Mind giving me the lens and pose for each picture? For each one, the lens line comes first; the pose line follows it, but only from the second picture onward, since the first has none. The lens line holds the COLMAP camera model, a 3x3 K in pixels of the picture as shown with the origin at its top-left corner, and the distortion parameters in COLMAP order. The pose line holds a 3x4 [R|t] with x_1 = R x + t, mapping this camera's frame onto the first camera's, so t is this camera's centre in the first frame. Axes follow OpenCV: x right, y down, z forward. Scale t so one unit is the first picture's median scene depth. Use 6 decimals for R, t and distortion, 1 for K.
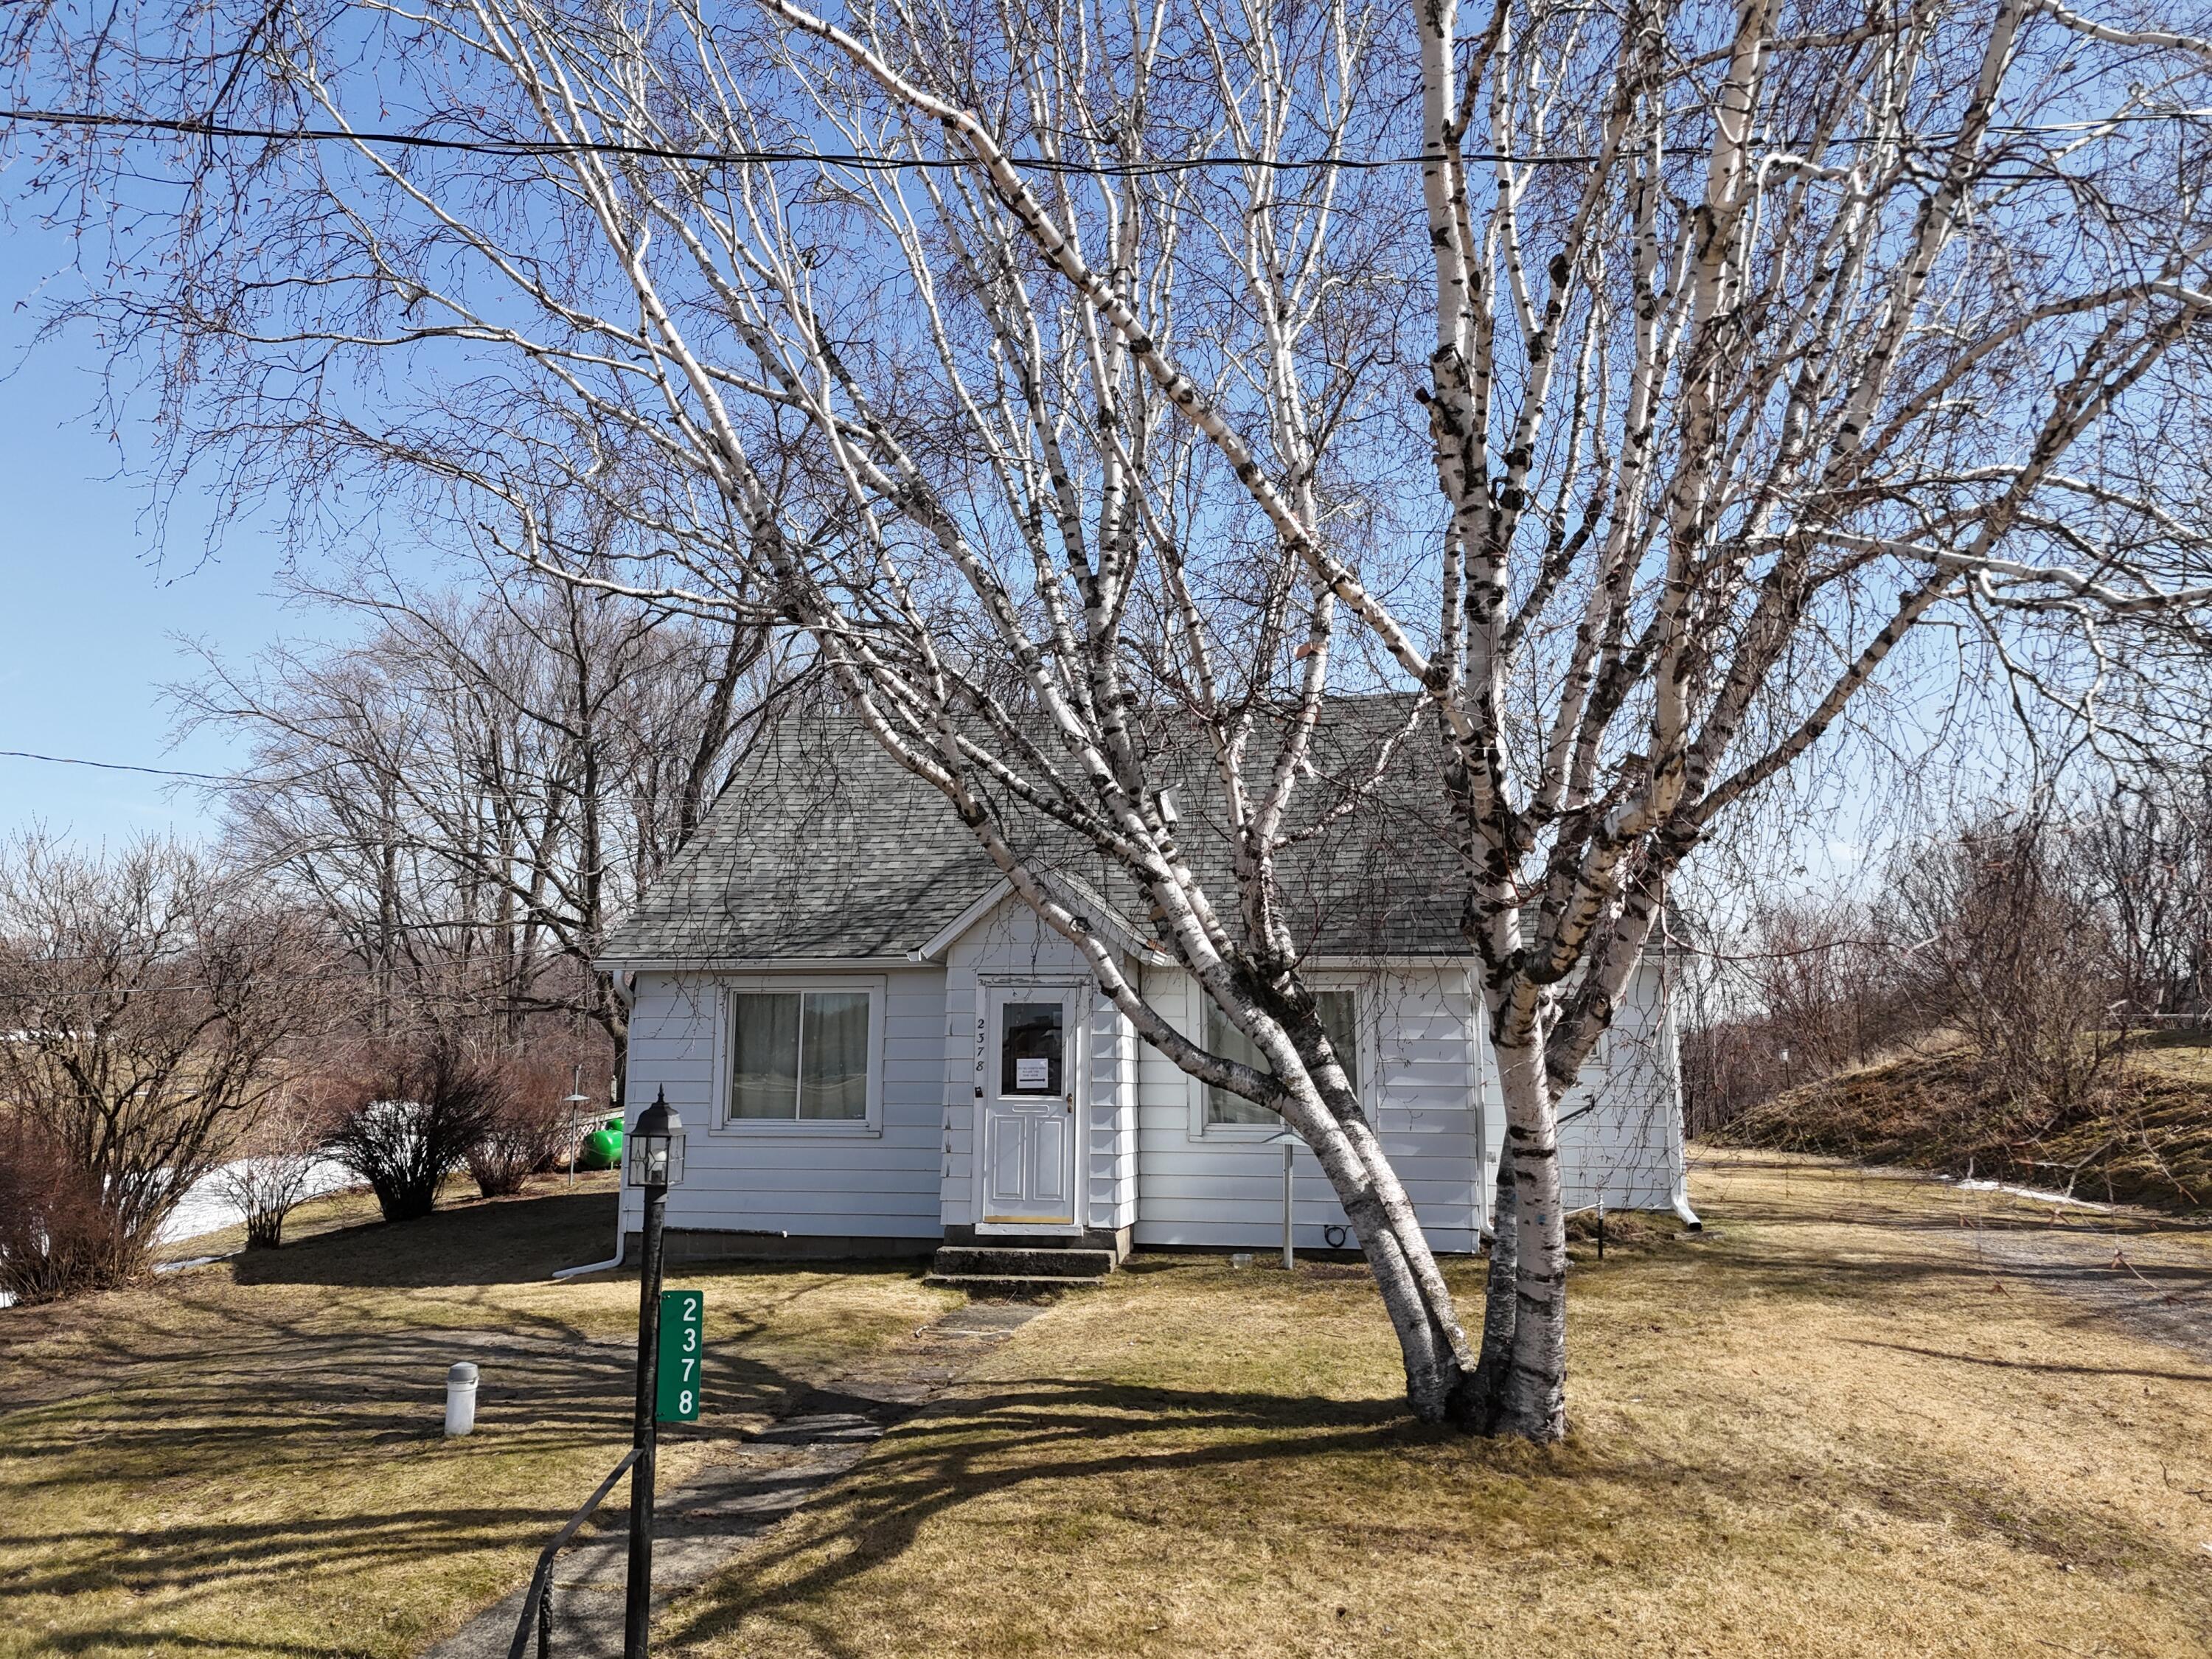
lens RADIAL K [[1625.1, 0, 1103.6], [0, 1625.1, 826.4], [0, 0, 1]] dist [0.065678, -0.051023]
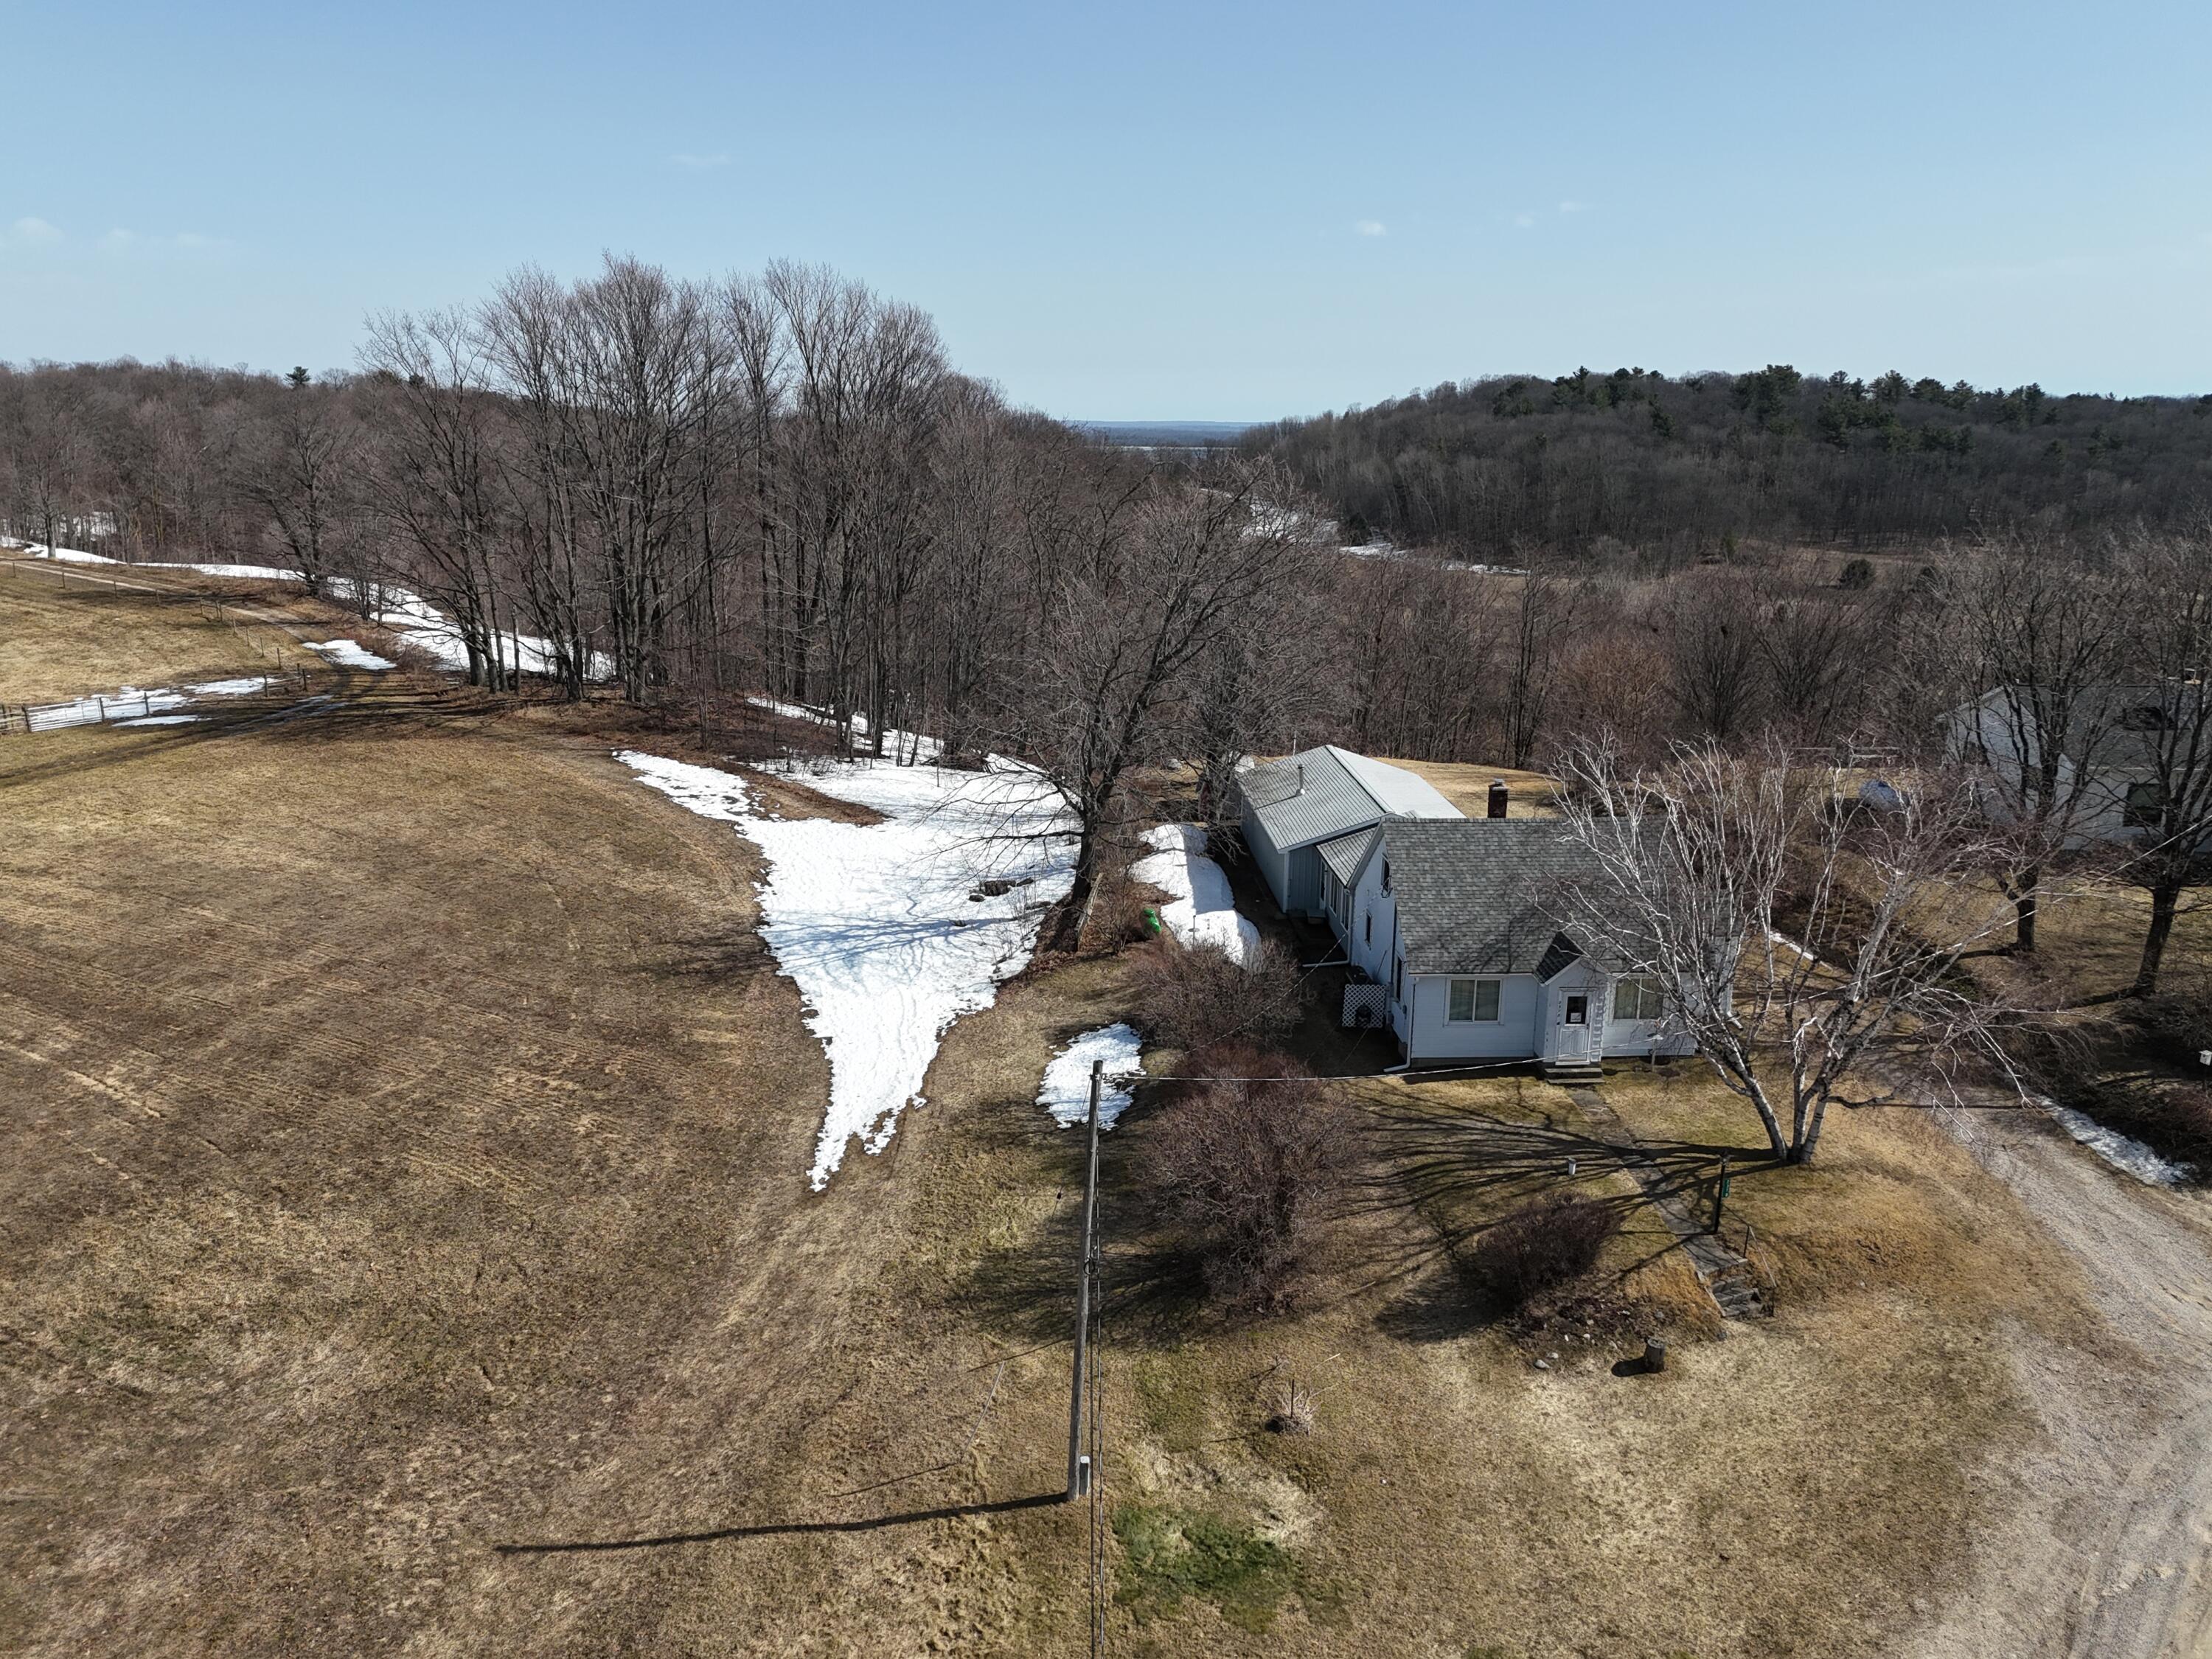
lens RADIAL K [[1625.1, 0, 1105.3], [0, 1625.1, 839.0], [0, 0, 1]] dist [0.065678, -0.051023]
pose [[0.973278, -0.036472, 0.226715, -1.613537], [-0.050022, 0.929922, 0.364340, -1.256049], [-0.224115, -0.365945, 0.903248, -1.493823]]
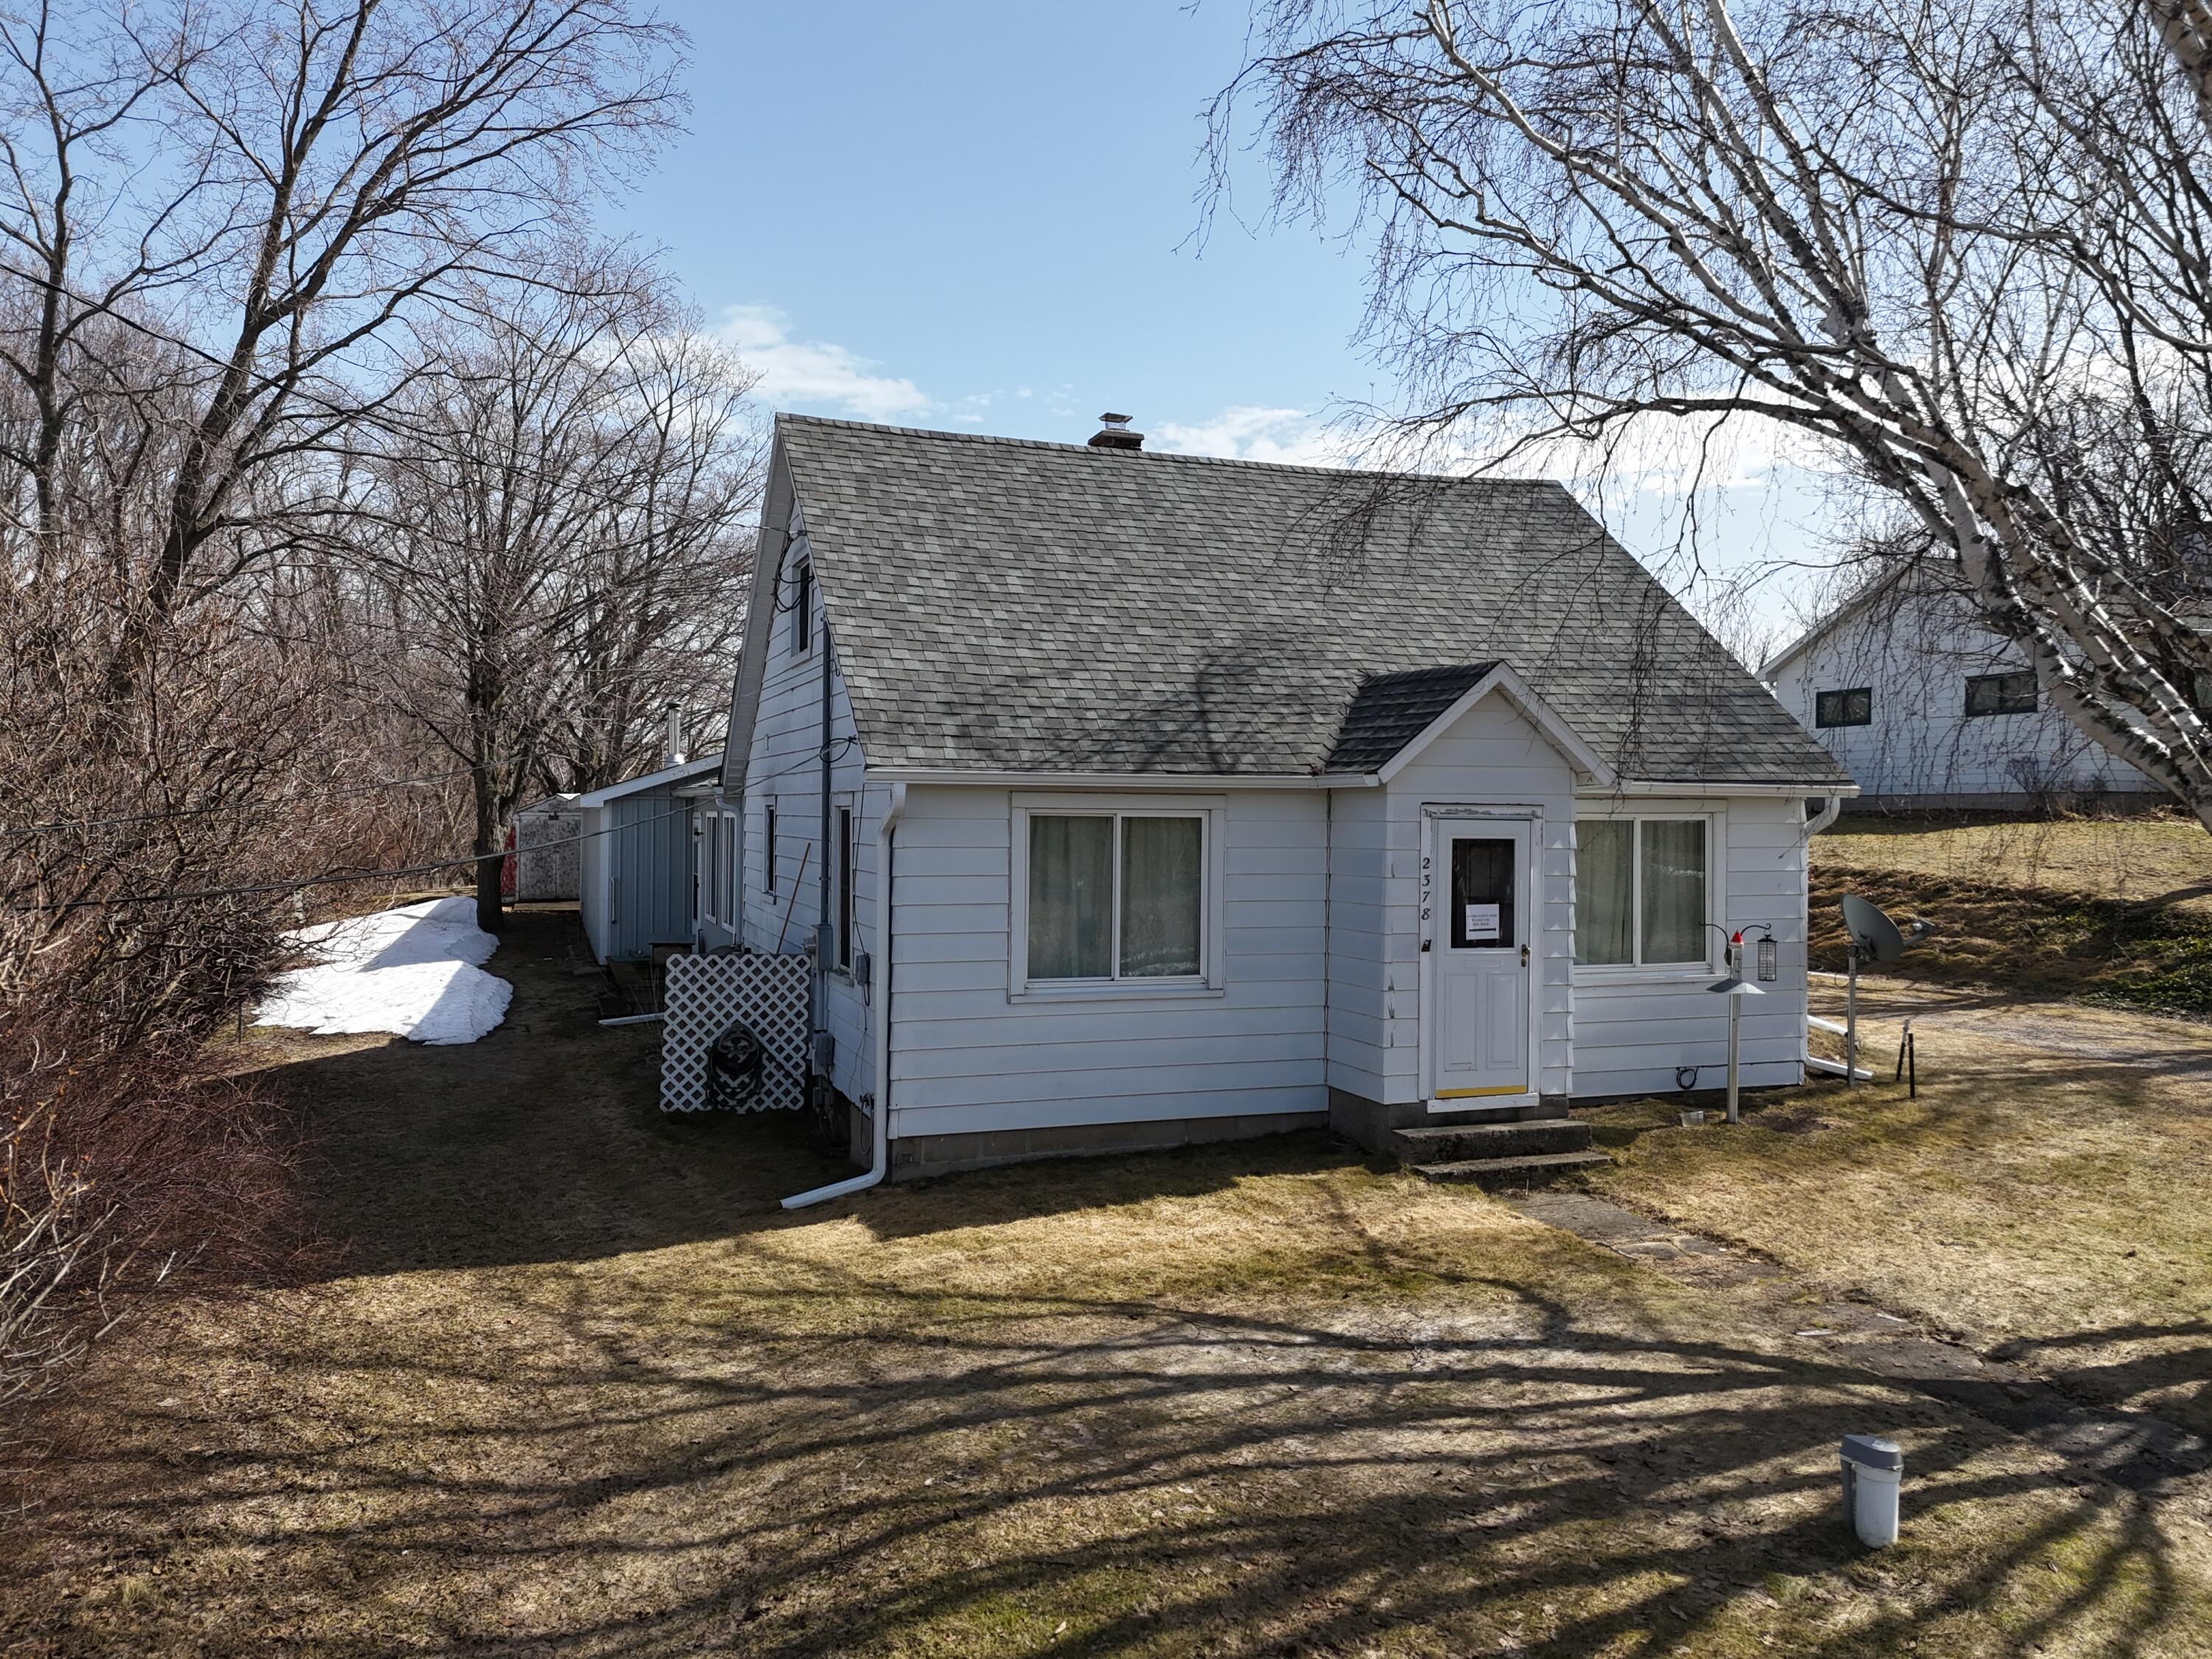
lens RADIAL K [[1625.1, 0, 1089.8], [0, 1625.1, 819.7], [0, 0, 1]] dist [0.065678, -0.051023]
pose [[0.863539, -0.000736, 0.504282, -0.644128], [-0.076143, 0.988344, 0.131830, 0.004034], [-0.498501, -0.152238, 0.853417, 0.390019]]
